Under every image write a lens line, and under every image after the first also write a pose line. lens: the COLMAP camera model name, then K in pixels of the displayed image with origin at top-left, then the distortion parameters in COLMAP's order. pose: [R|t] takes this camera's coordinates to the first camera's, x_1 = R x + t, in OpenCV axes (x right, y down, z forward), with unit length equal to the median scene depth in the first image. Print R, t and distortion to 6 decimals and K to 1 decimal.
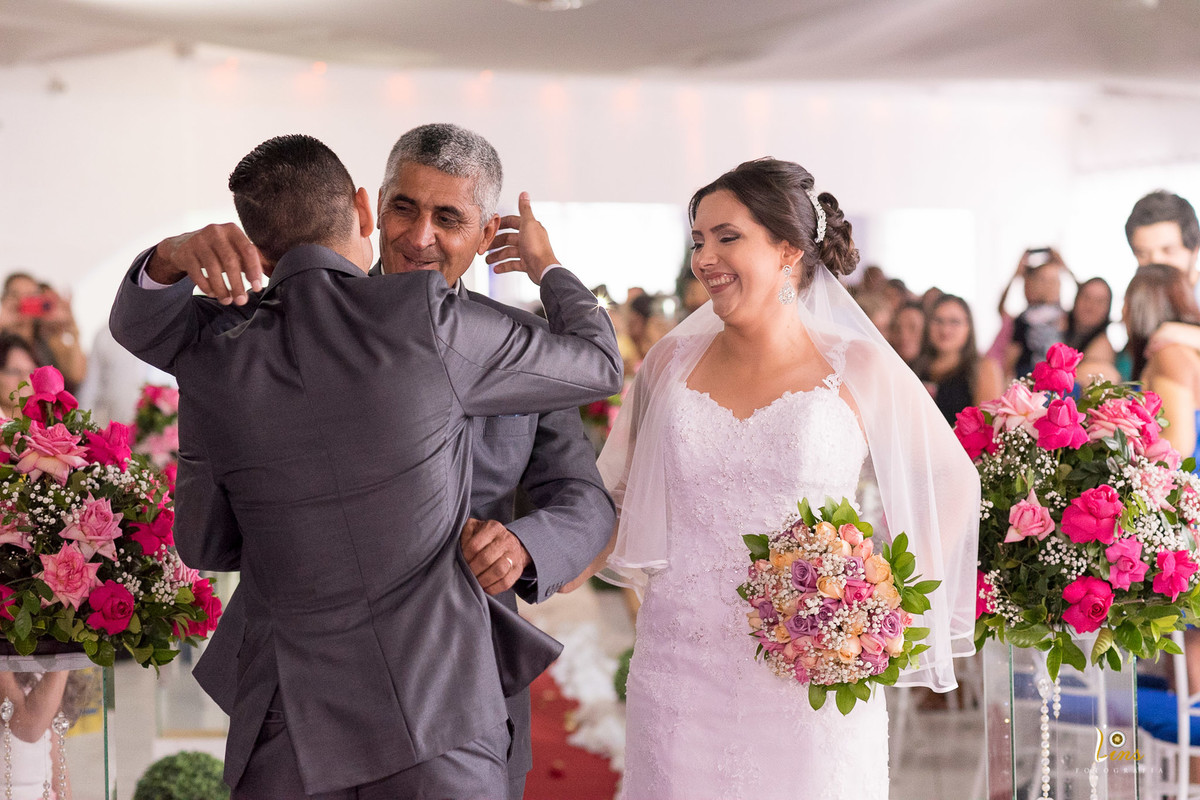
lens RADIAL K [[2856.2, 0, 577.6], [0, 2856.2, 401.1], [0, 0, 1]] dist [0.023825, -0.674640]
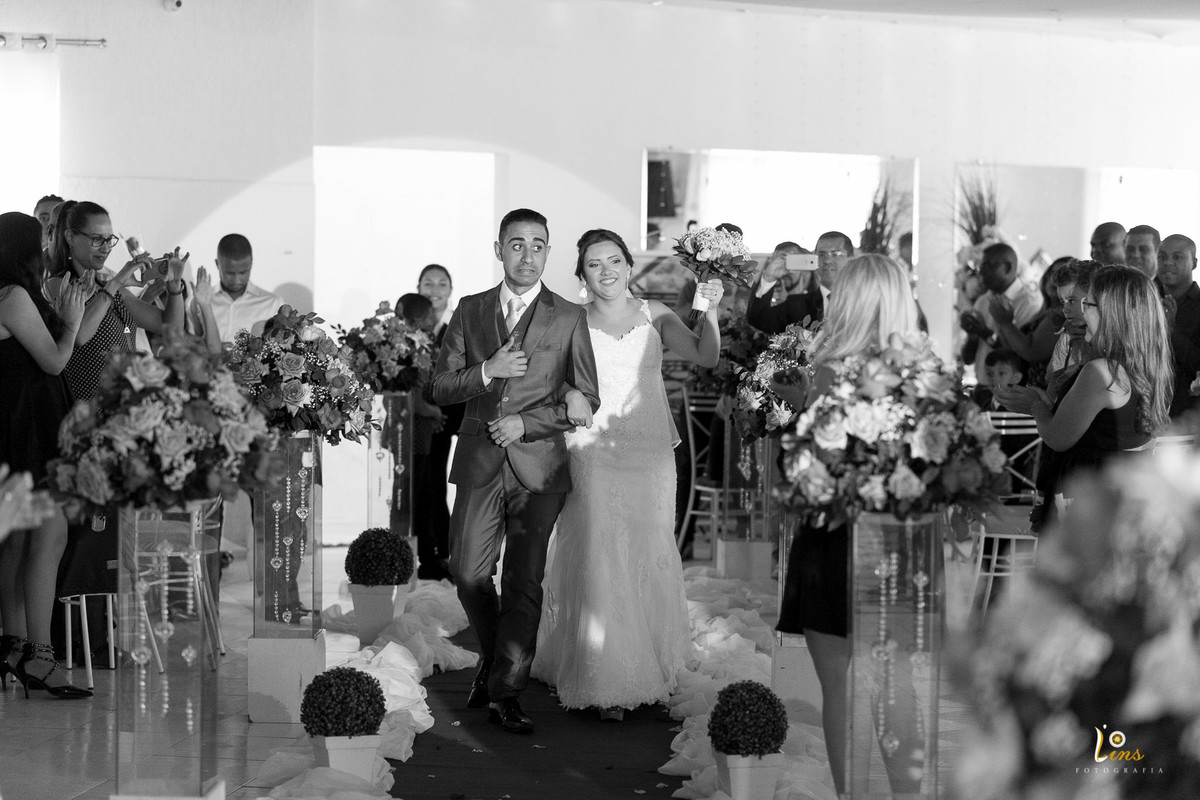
lens RADIAL K [[2843.6, 0, 600.0], [0, 2843.6, 400.0], [0, 0, 1]] dist [-0.020575, -0.025749]
pose [[0.996742, 0.036177, -0.072091, 0.080101], [-0.034880, 0.999208, 0.019167, -0.023043], [0.072727, -0.016590, 0.997214, 0.403133]]
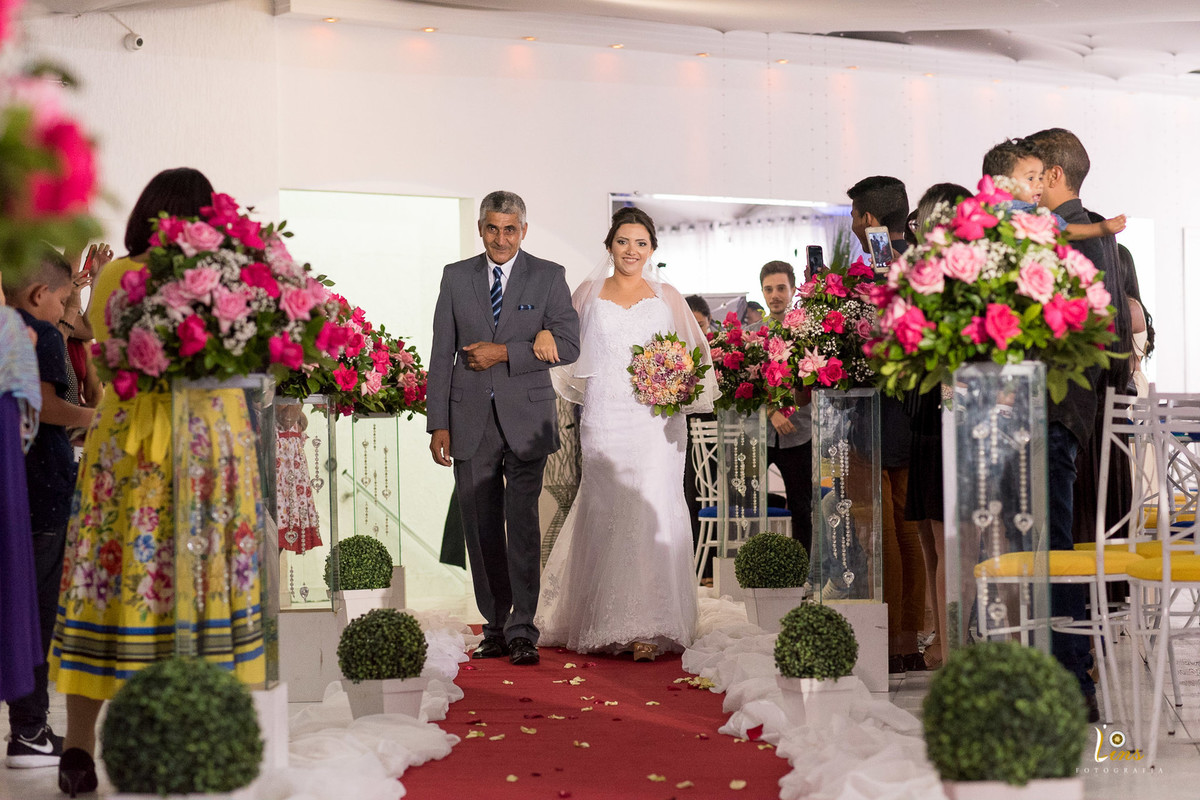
lens RADIAL K [[2821.6, 0, 583.0], [0, 2821.6, 403.1], [0, 0, 1]] dist [0.019633, -0.247853]
pose [[0.999026, 0.001628, -0.044105, -0.013695], [-0.003458, 0.999135, -0.041440, 0.137950], [0.043999, 0.041553, 0.998167, 0.492169]]
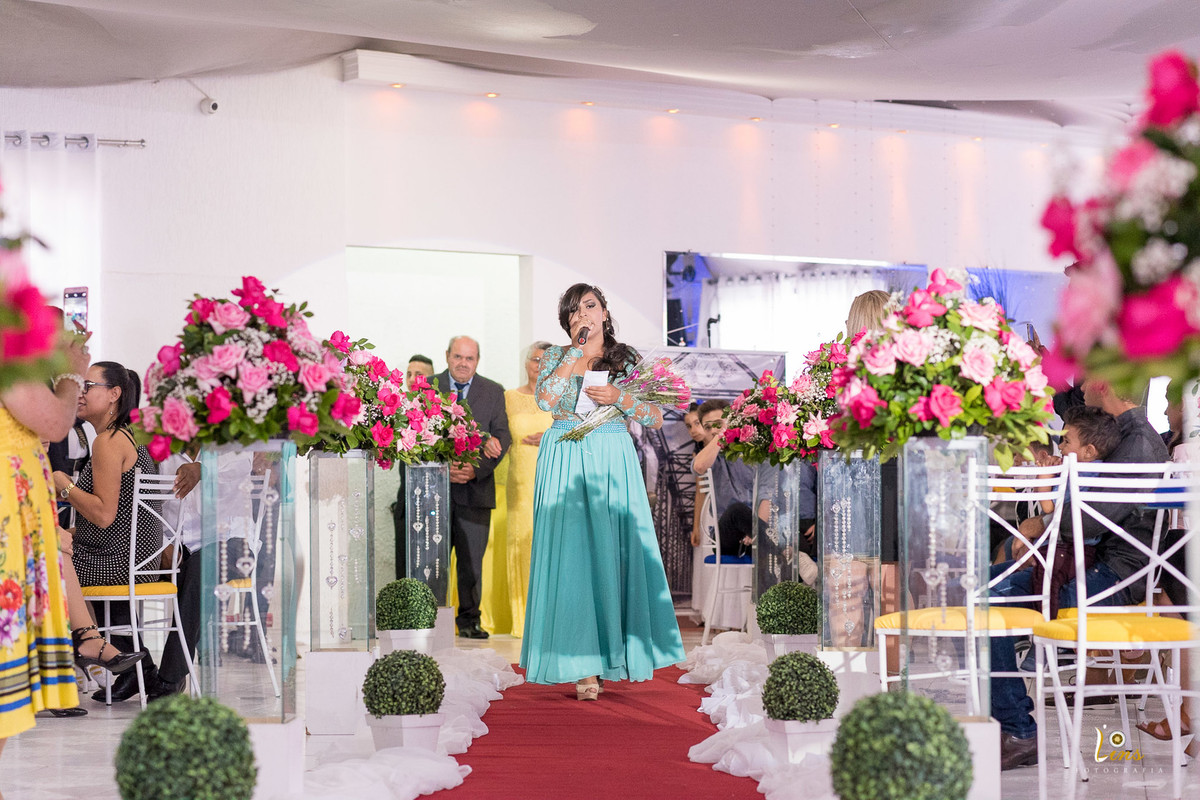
lens RADIAL K [[2821.6, 0, 583.0], [0, 2821.6, 403.1], [0, 0, 1]] dist [0.019633, -0.247853]
pose [[0.996734, 0.013175, -0.079672, 0.055135], [-0.017501, 0.998396, -0.053840, 0.127076], [0.078835, 0.055058, 0.995366, 0.340591]]
